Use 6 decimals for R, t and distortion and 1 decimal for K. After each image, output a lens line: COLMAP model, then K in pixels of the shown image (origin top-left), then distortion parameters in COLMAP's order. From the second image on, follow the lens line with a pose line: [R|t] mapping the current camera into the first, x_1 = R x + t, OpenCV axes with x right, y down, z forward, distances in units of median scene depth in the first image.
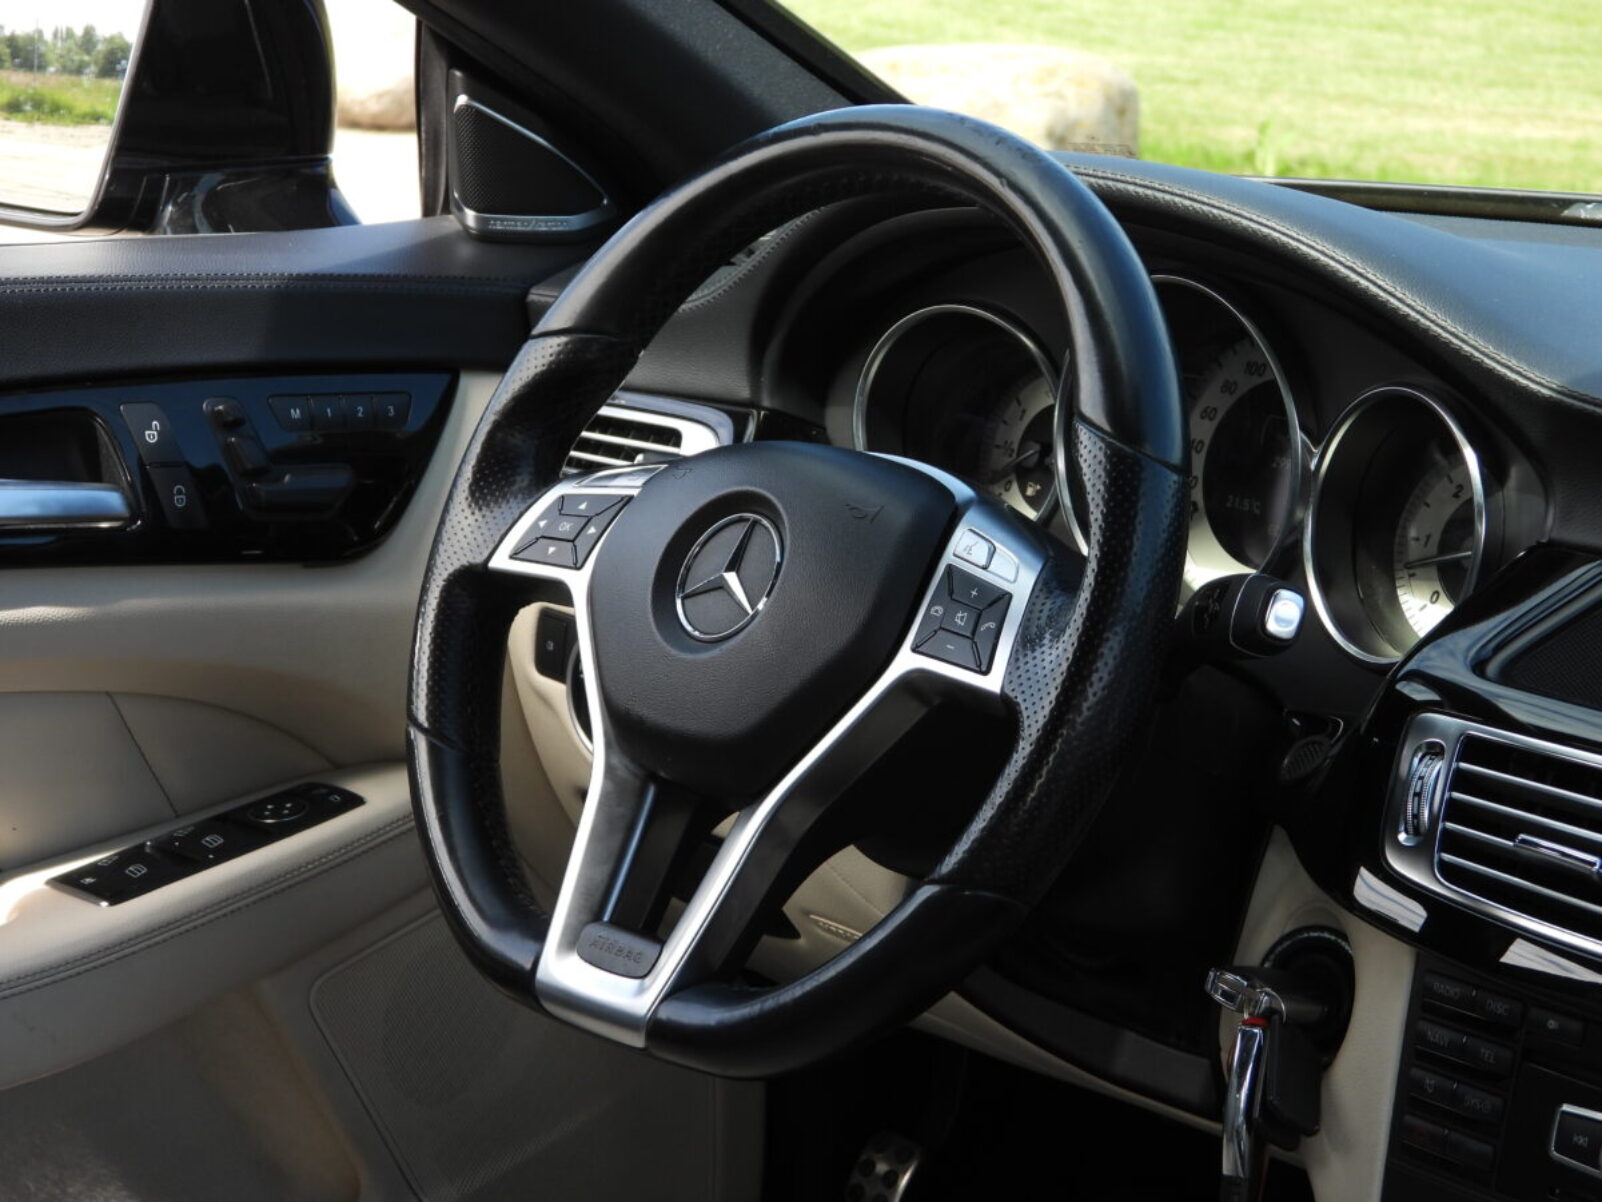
lens RADIAL K [[4281.1, 0, 799.9], [0, 4281.1, 597.8], [0, 0, 1]] dist [0.127032, 0.000000]
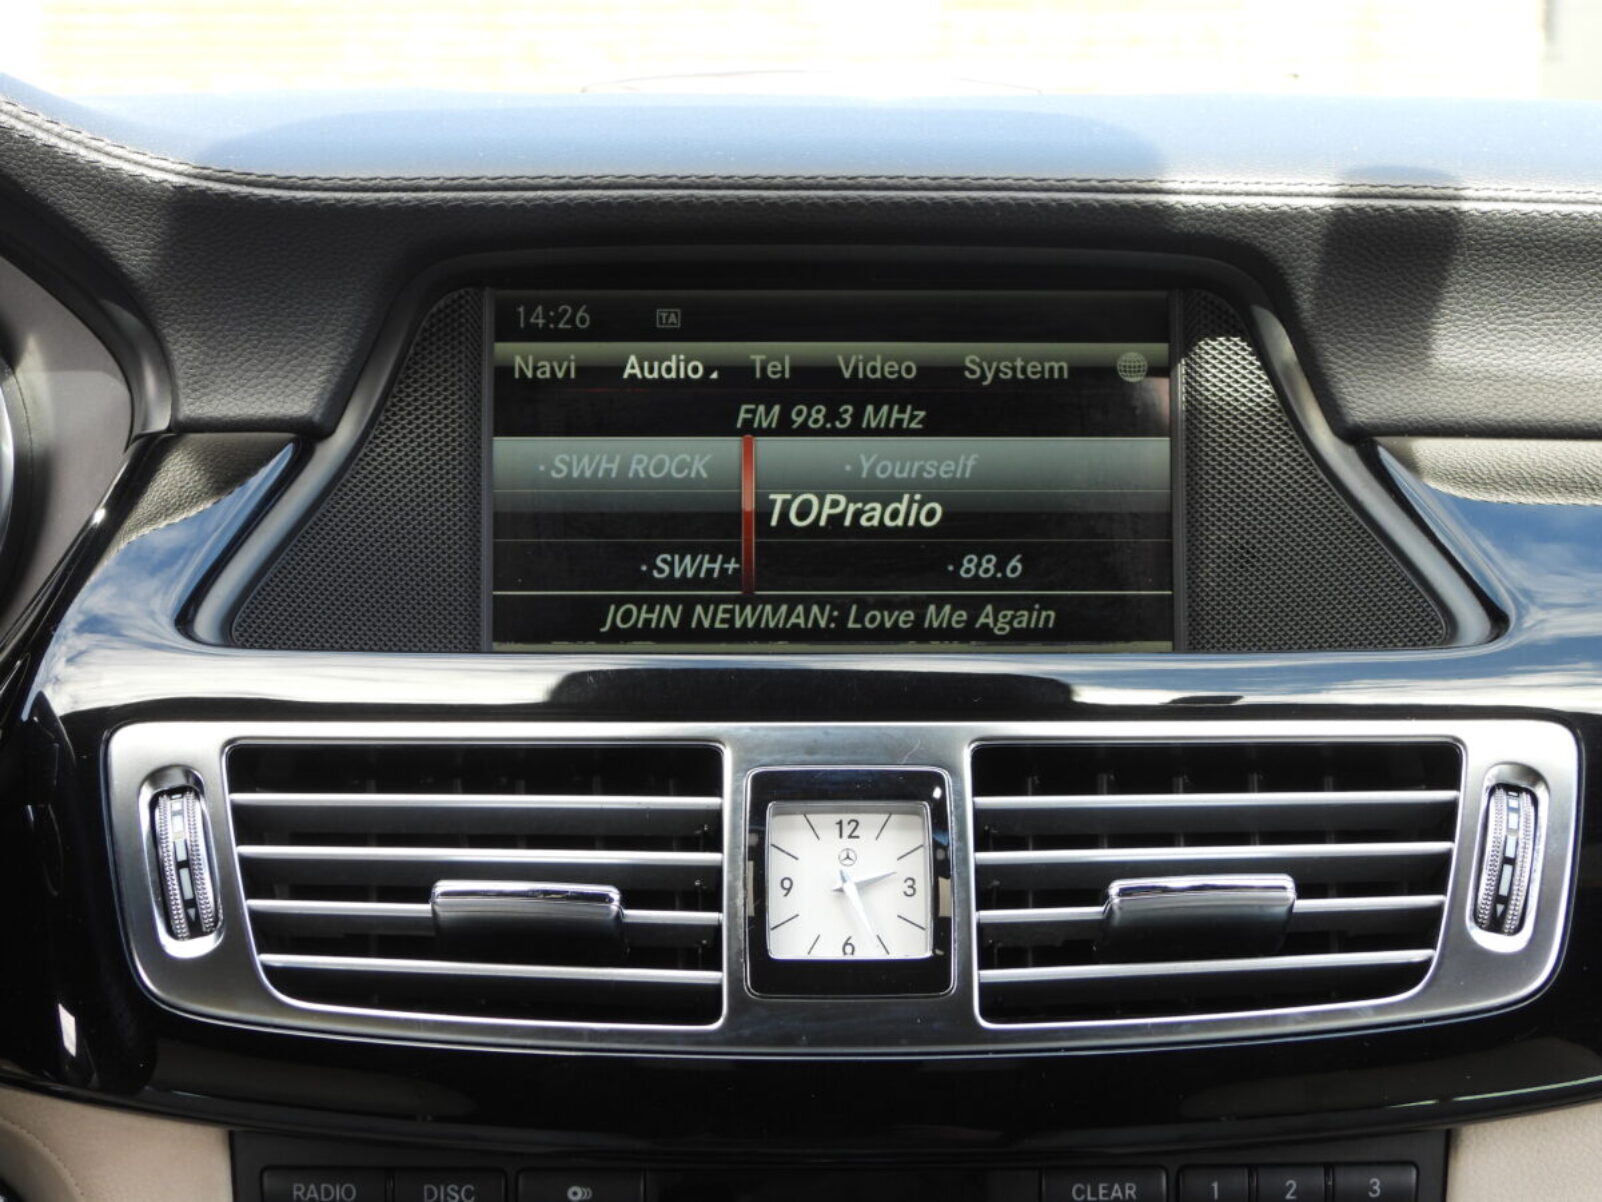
lens RADIAL K [[3075.5, 0, 798.7], [0, 3075.5, 600.0], [0, 0, 1]] dist [-0.028839, 0.000000]
pose [[0.670097, -0.143091, 0.728351, -0.083926], [0.179648, 0.983335, 0.027905, 0.014312], [-0.720206, 0.112148, 0.684636, 0.638311]]
